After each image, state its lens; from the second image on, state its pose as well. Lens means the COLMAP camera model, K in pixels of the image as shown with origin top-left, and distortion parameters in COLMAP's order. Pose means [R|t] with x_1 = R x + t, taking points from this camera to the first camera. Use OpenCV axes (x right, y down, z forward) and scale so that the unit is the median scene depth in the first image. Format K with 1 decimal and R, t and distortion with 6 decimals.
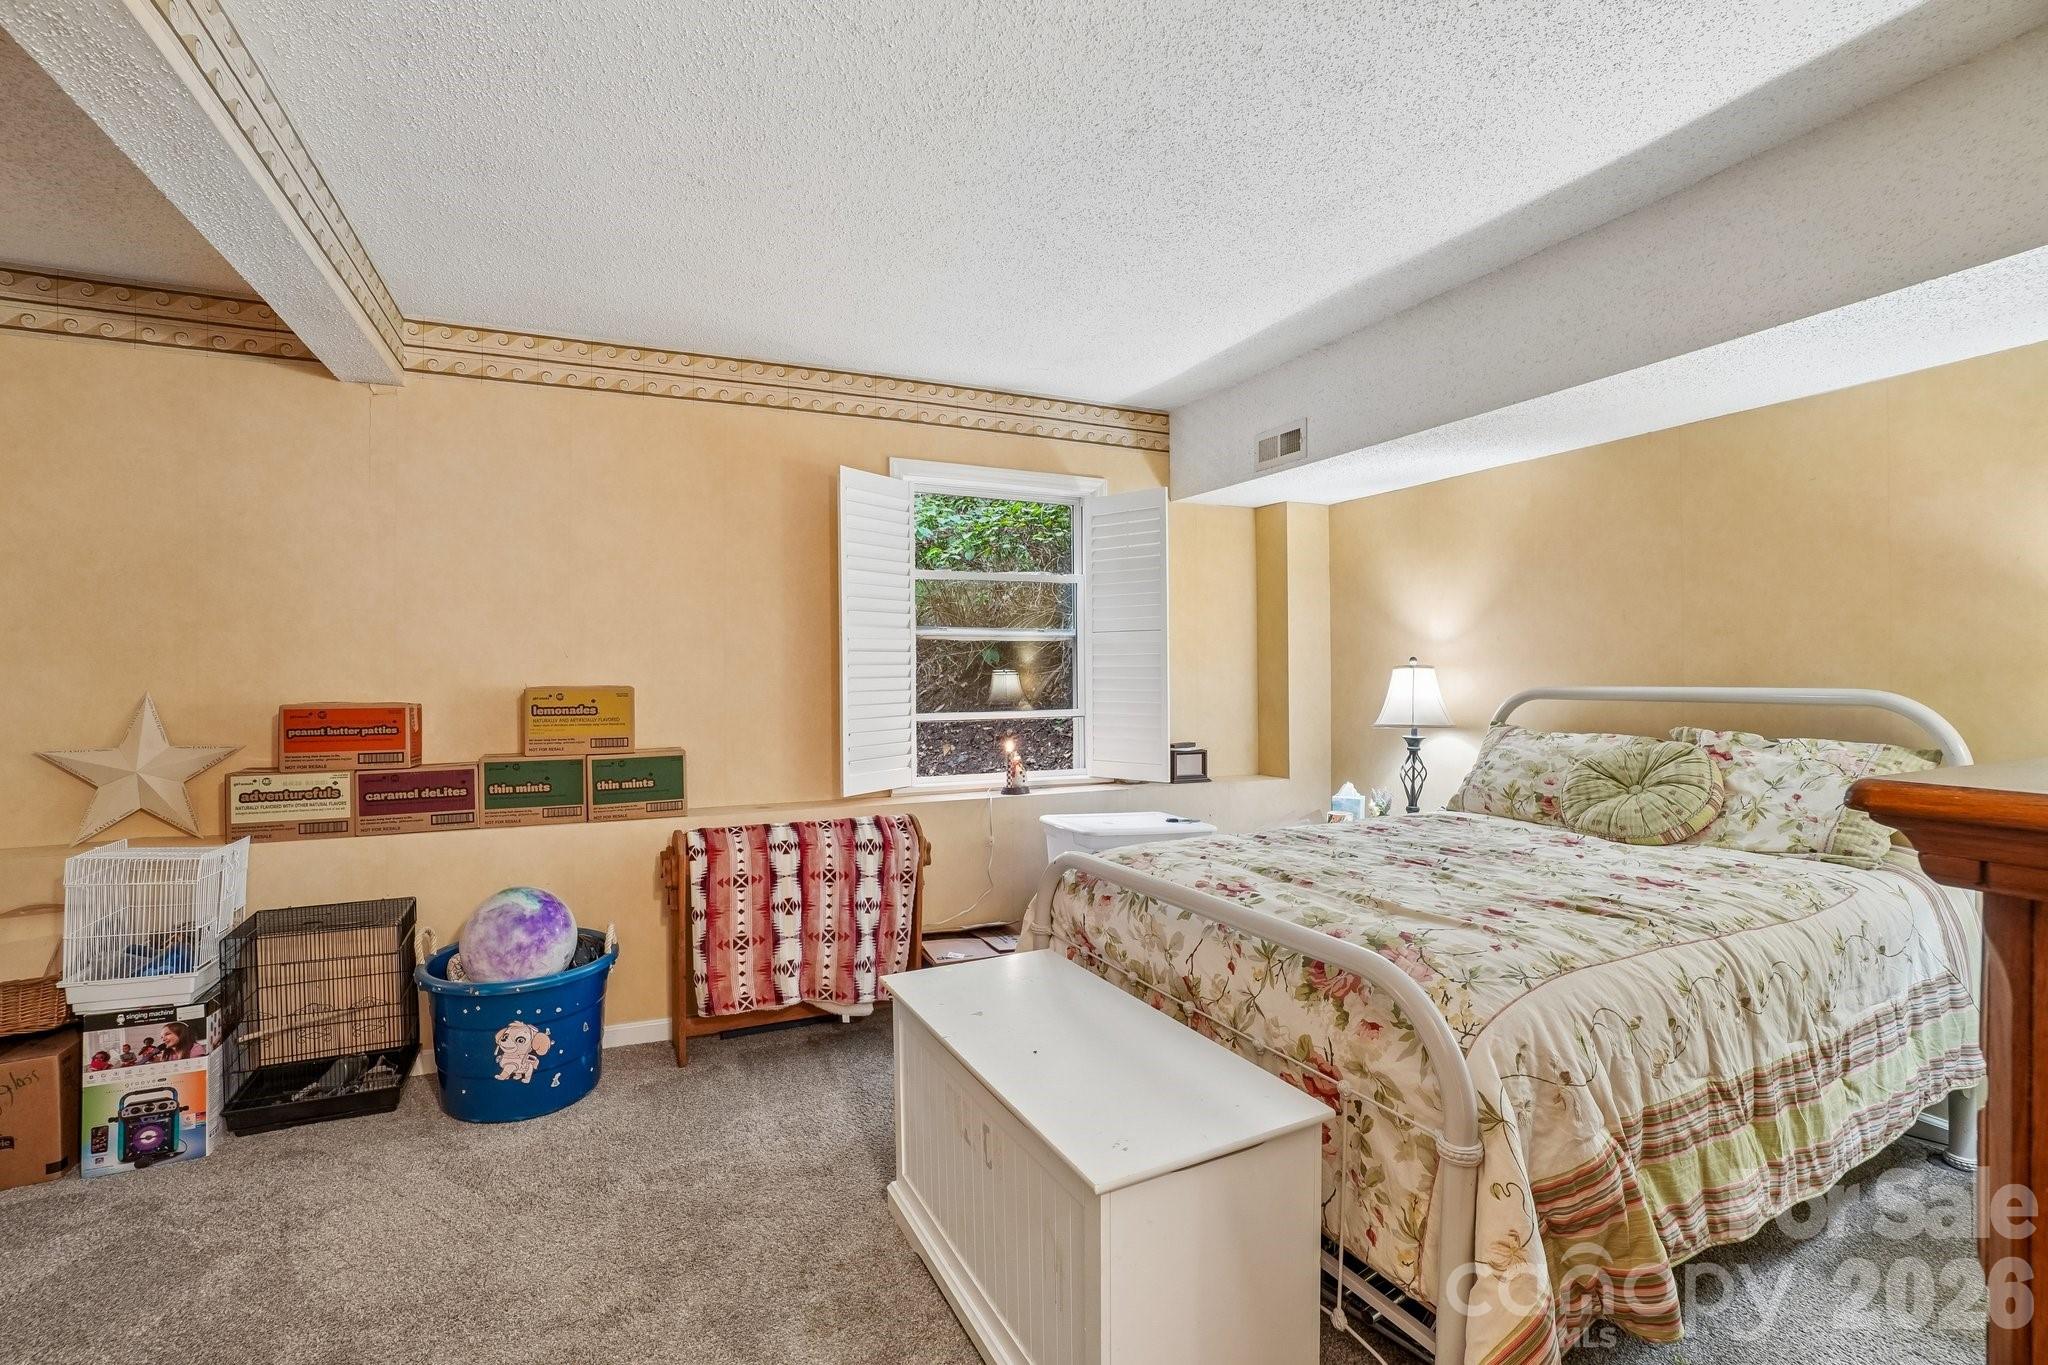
lens RADIAL K [[920.7, 0, 1024.0], [0, 920.7, 682.5], [0, 0, 1]] dist [0.000419, 0.000012]
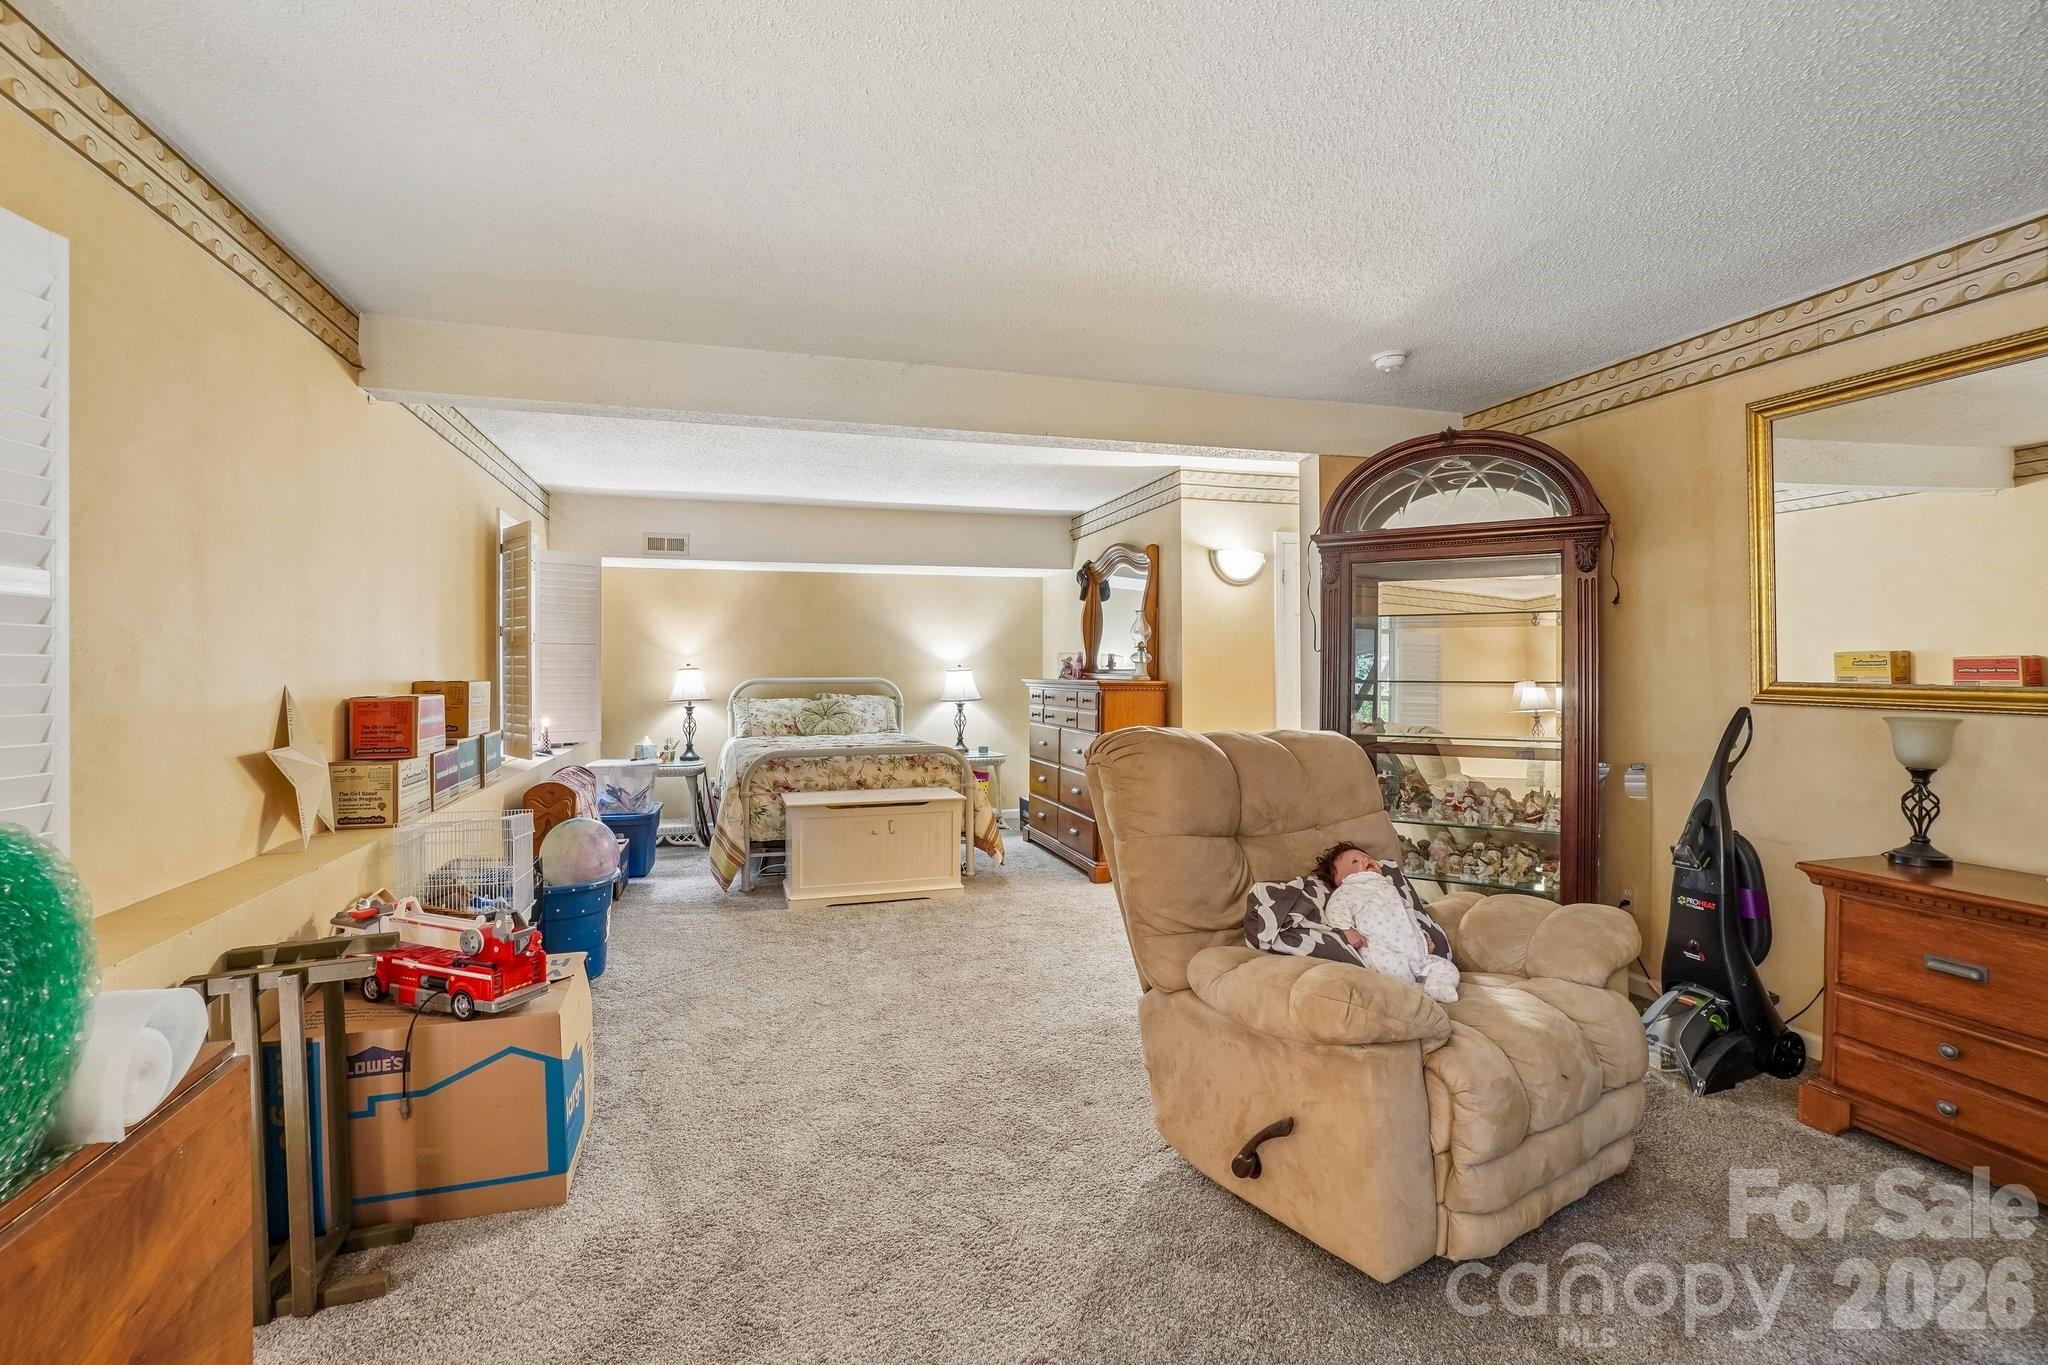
lens RADIAL K [[920.7, 0, 1024.0], [0, 920.7, 682.5], [0, 0, 1]] dist [0.000419, 0.000012]
pose [[0.153656, -0.004060, 0.988116, -1.632950], [0.015752, 0.999875, 0.001659, 0.021578], [-0.987999, 0.015310, 0.153701, 0.057576]]
